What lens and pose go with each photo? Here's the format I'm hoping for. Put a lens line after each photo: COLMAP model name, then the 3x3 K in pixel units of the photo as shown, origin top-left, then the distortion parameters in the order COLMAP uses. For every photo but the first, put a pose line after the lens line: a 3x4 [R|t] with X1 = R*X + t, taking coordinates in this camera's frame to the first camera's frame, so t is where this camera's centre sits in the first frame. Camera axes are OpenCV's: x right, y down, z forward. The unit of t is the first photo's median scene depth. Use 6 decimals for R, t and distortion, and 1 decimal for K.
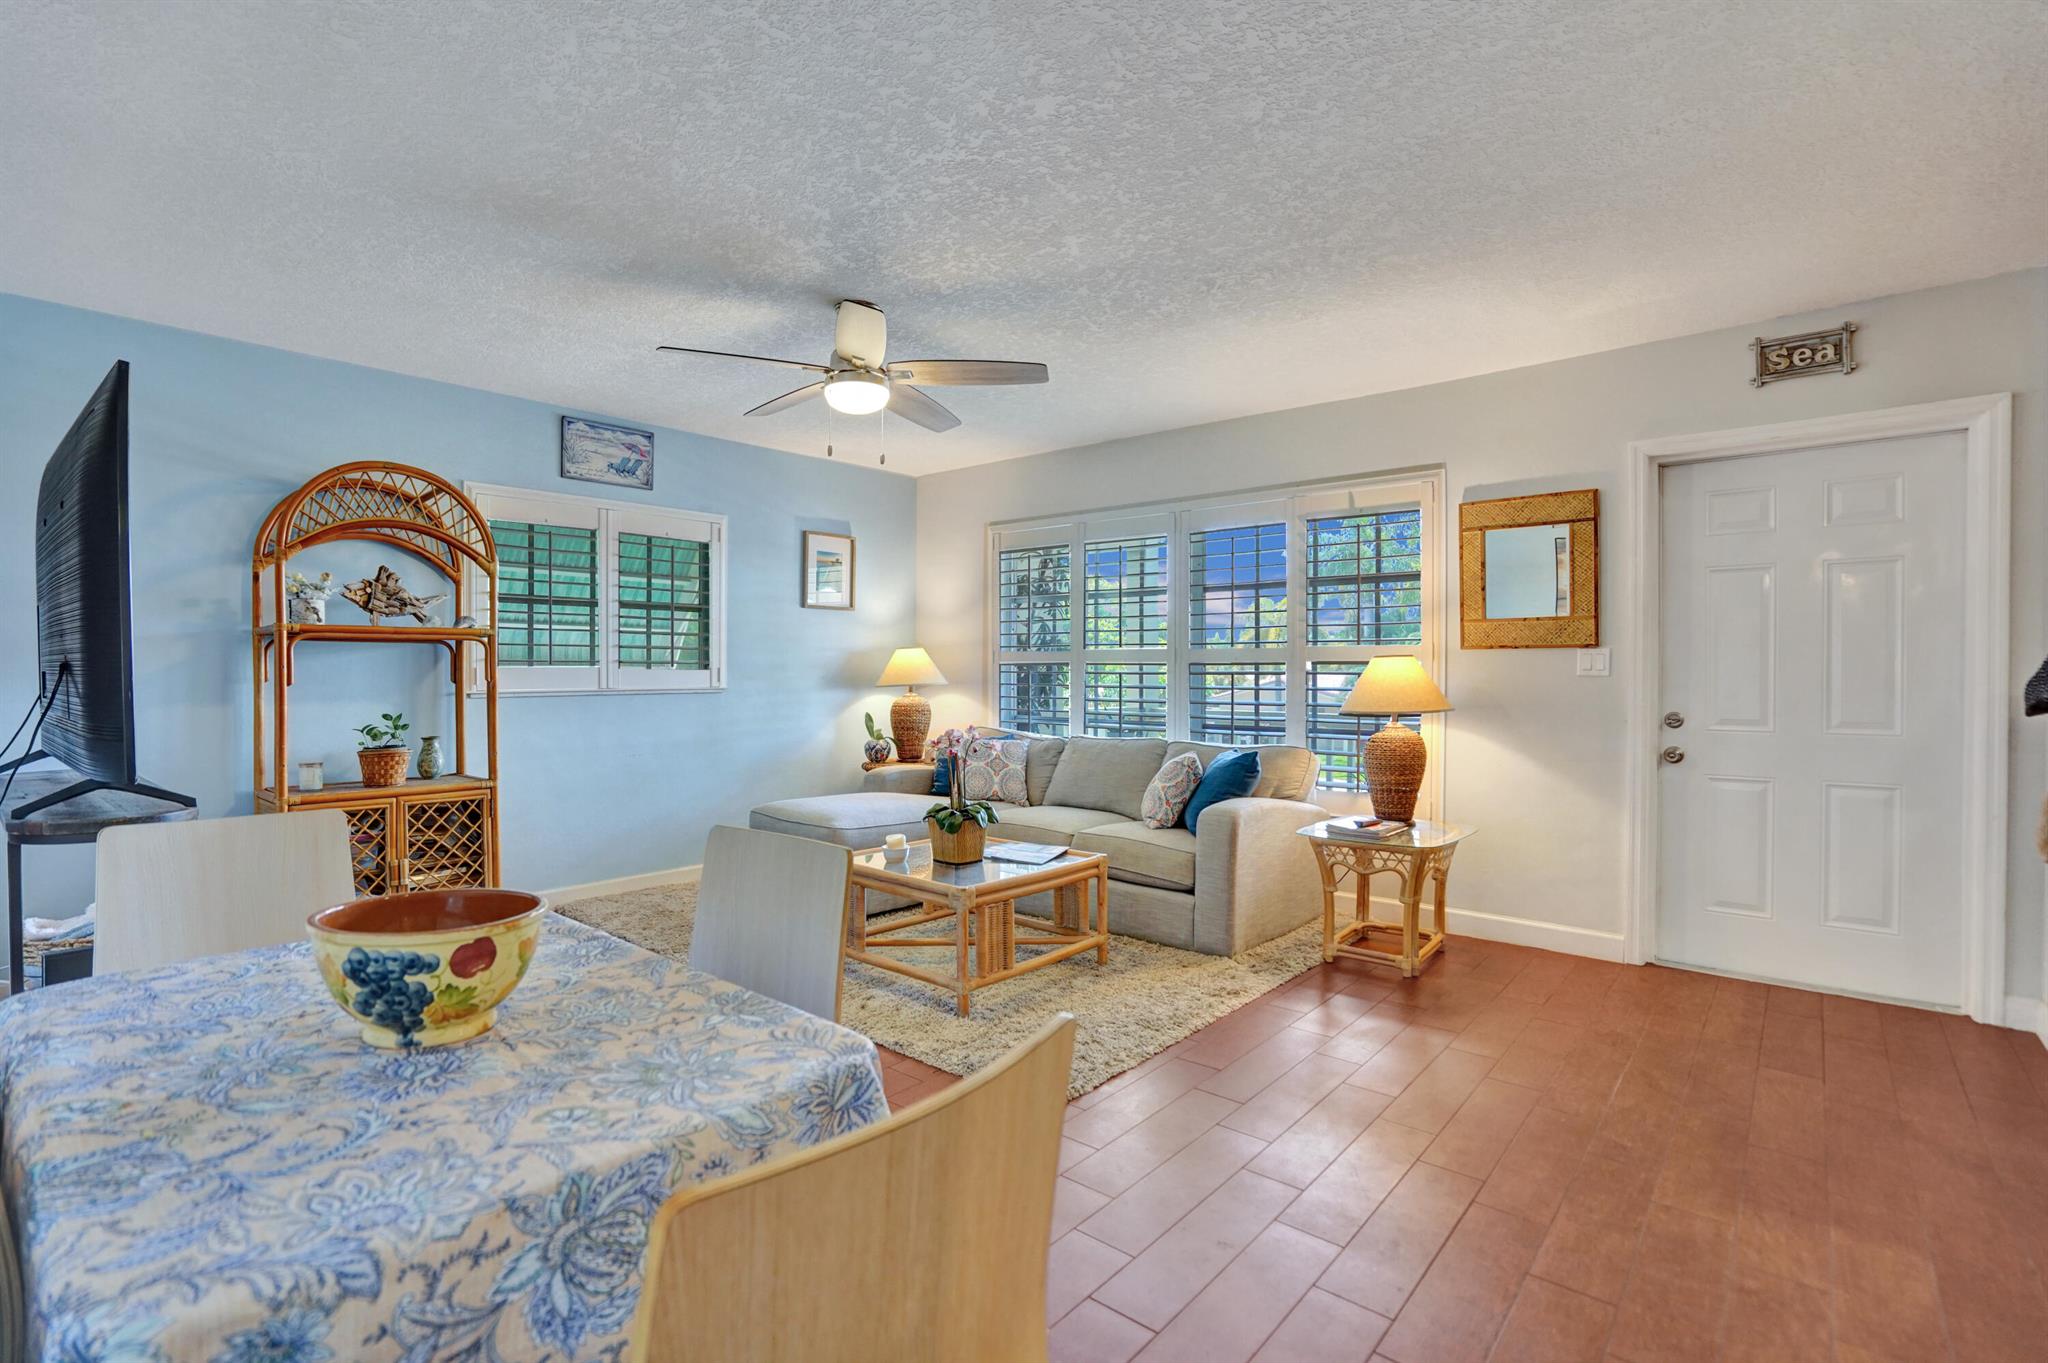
lens RADIAL K [[961.8, 0, 1026.6], [0, 961.8, 679.0], [0, 0, 1]] dist [-0.032312, 0.010766]
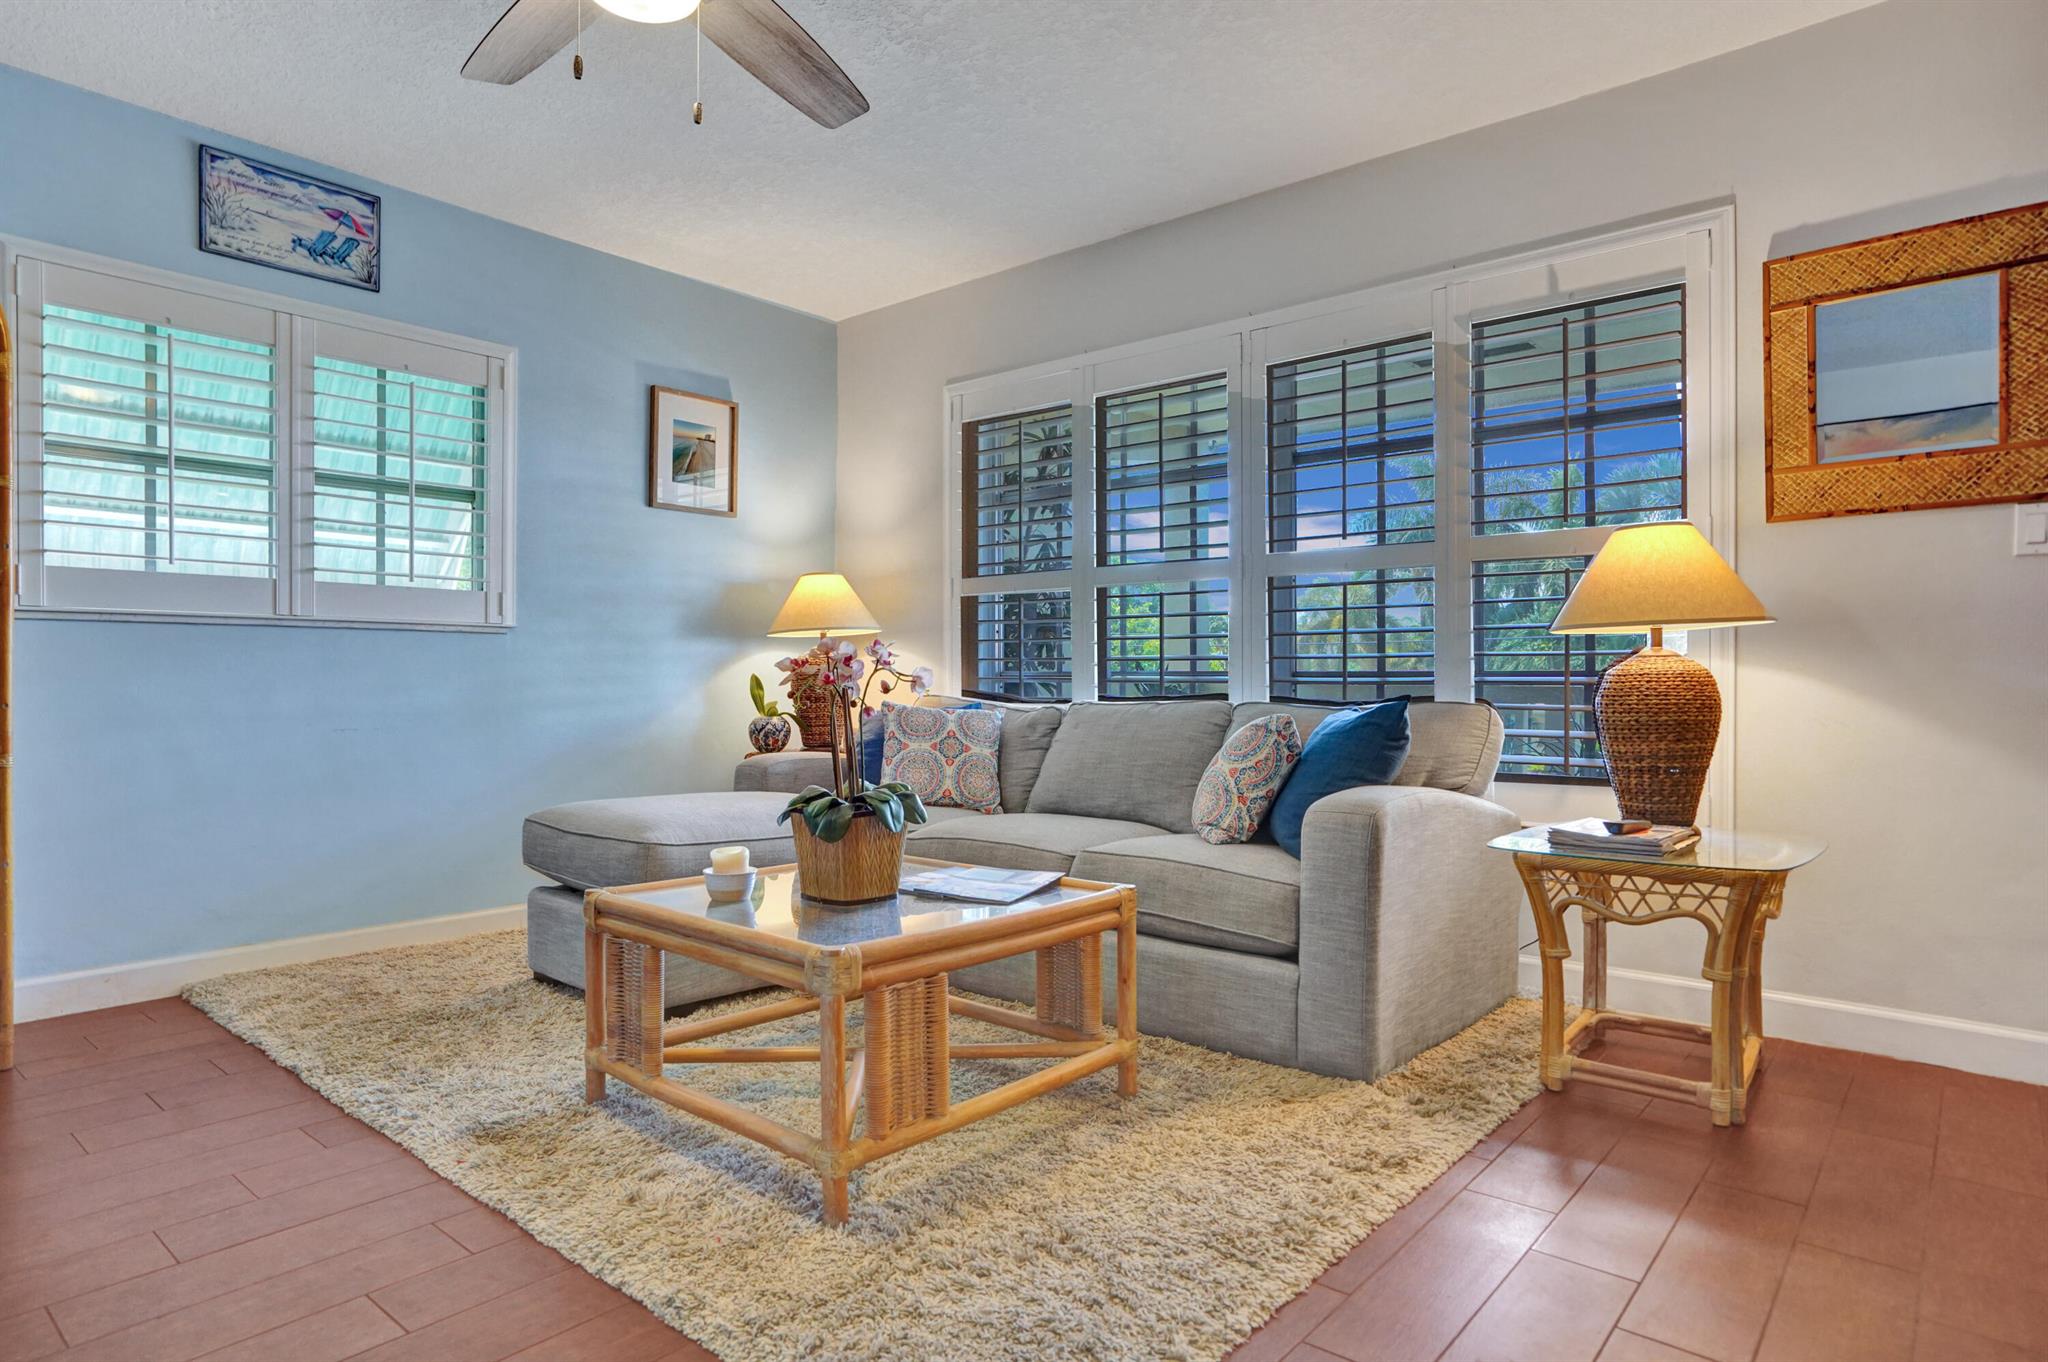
lens RADIAL K [[1181.4, 0, 1024.0], [0, 1181.4, 673.3], [0, 0, 1]] dist [0.003678, 0.008163]
pose [[0.999998, -0.001418, -0.001613, 0.021505], [0.001390, 0.999855, -0.016989, 0.070309], [0.001637, 0.016986, 0.999854, 0.317929]]
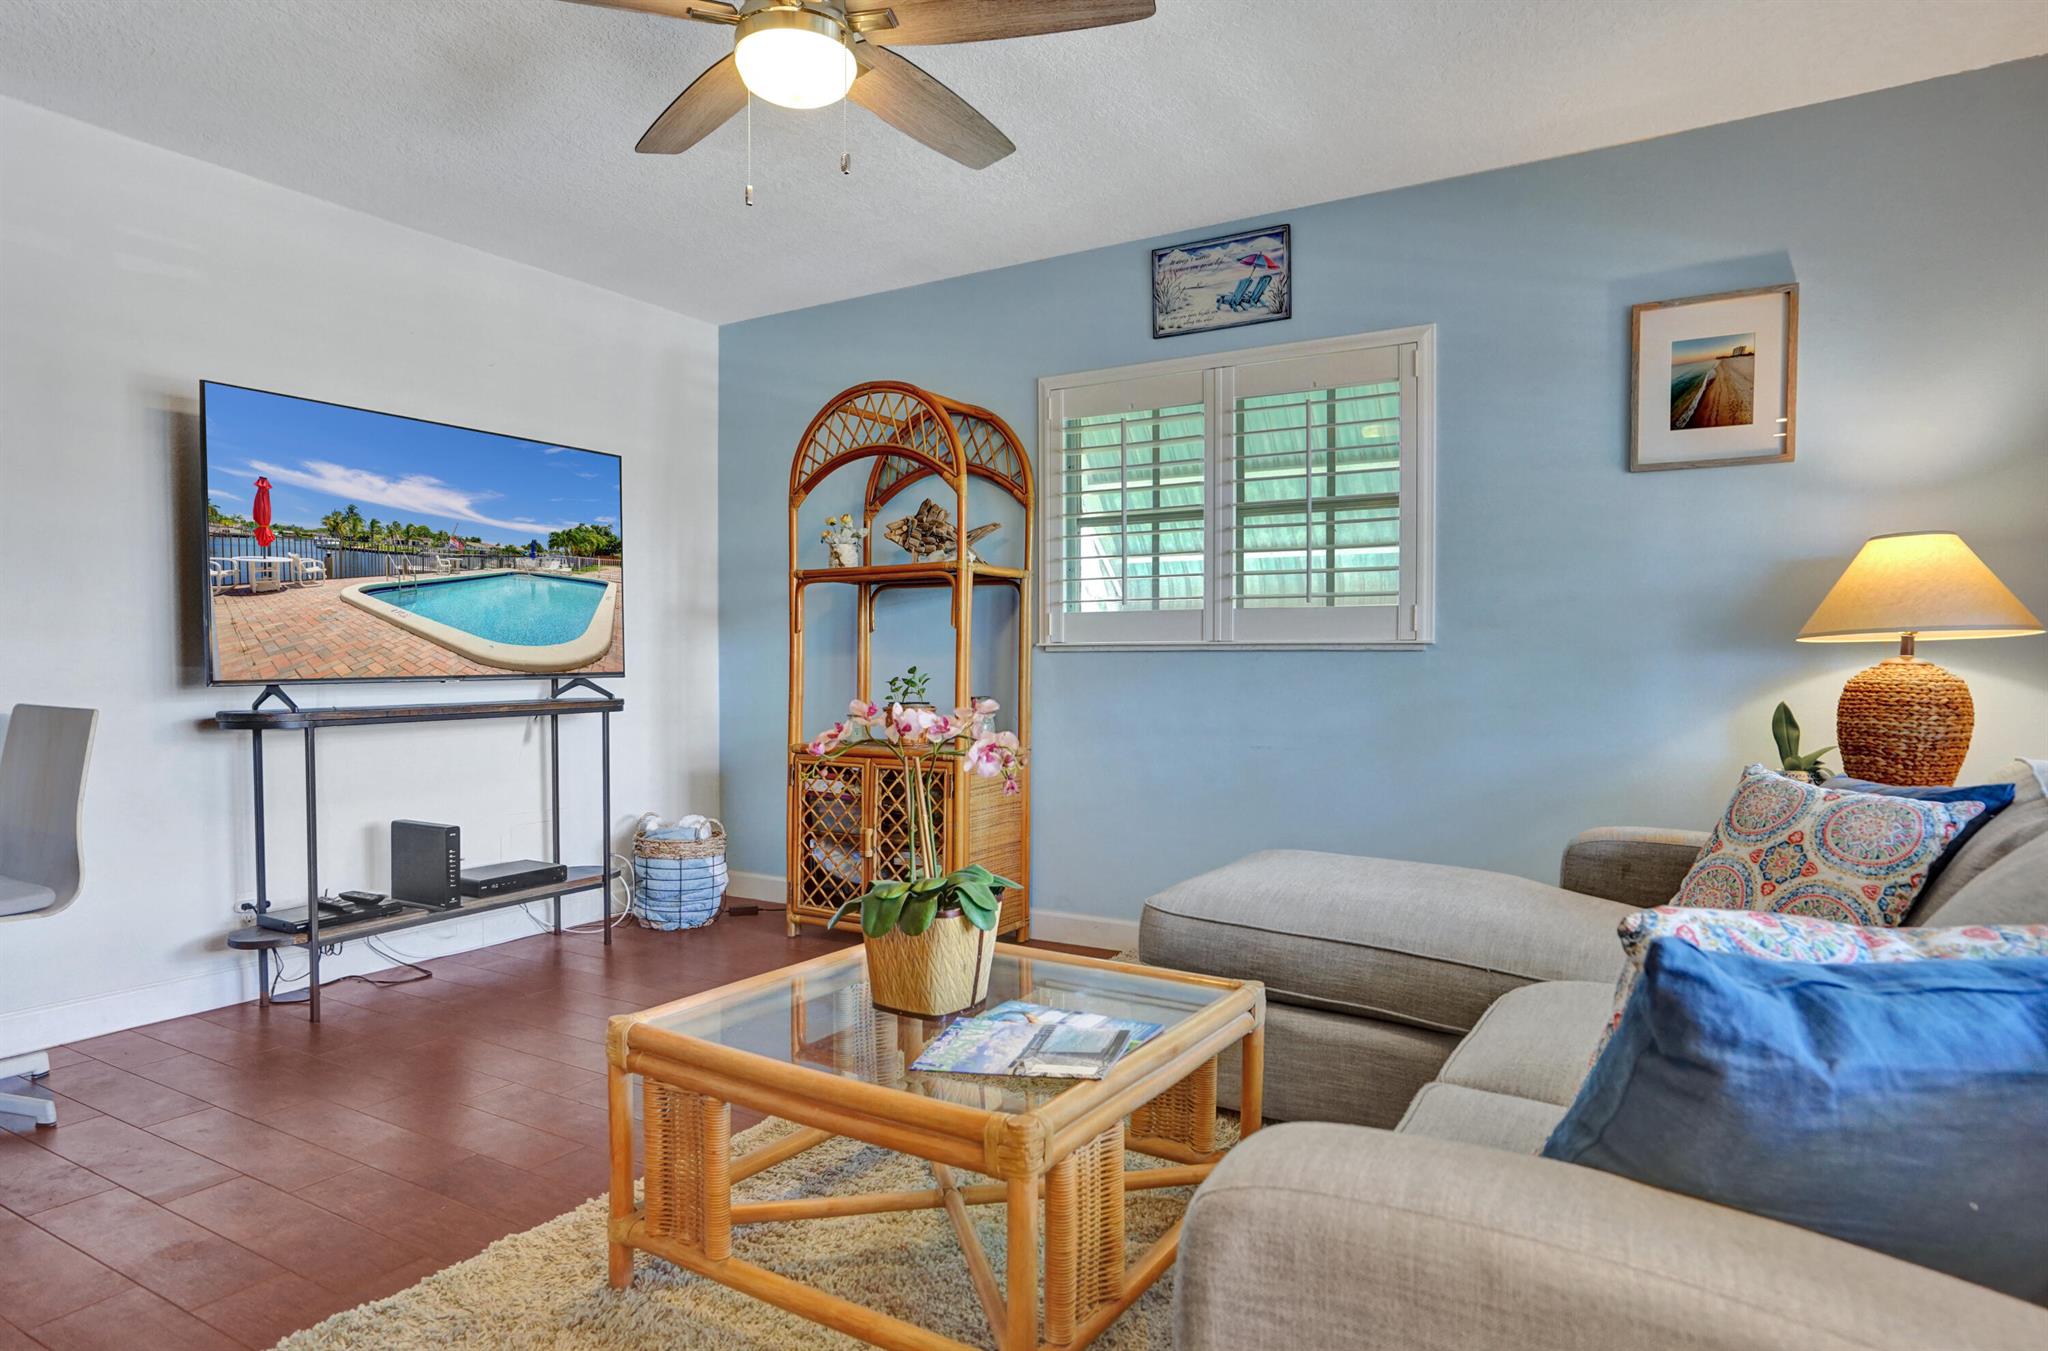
lens RADIAL K [[1178.9, 0, 1019.4], [0, 1178.9, 698.5], [0, 0, 1]] dist [-0.025420, 0.011653]
pose [[0.156941, 0.031726, -0.987098, 0.411062], [-0.012159, 0.999470, 0.030190, 0.031358], [0.987533, 0.007264, 0.157244, 0.884101]]
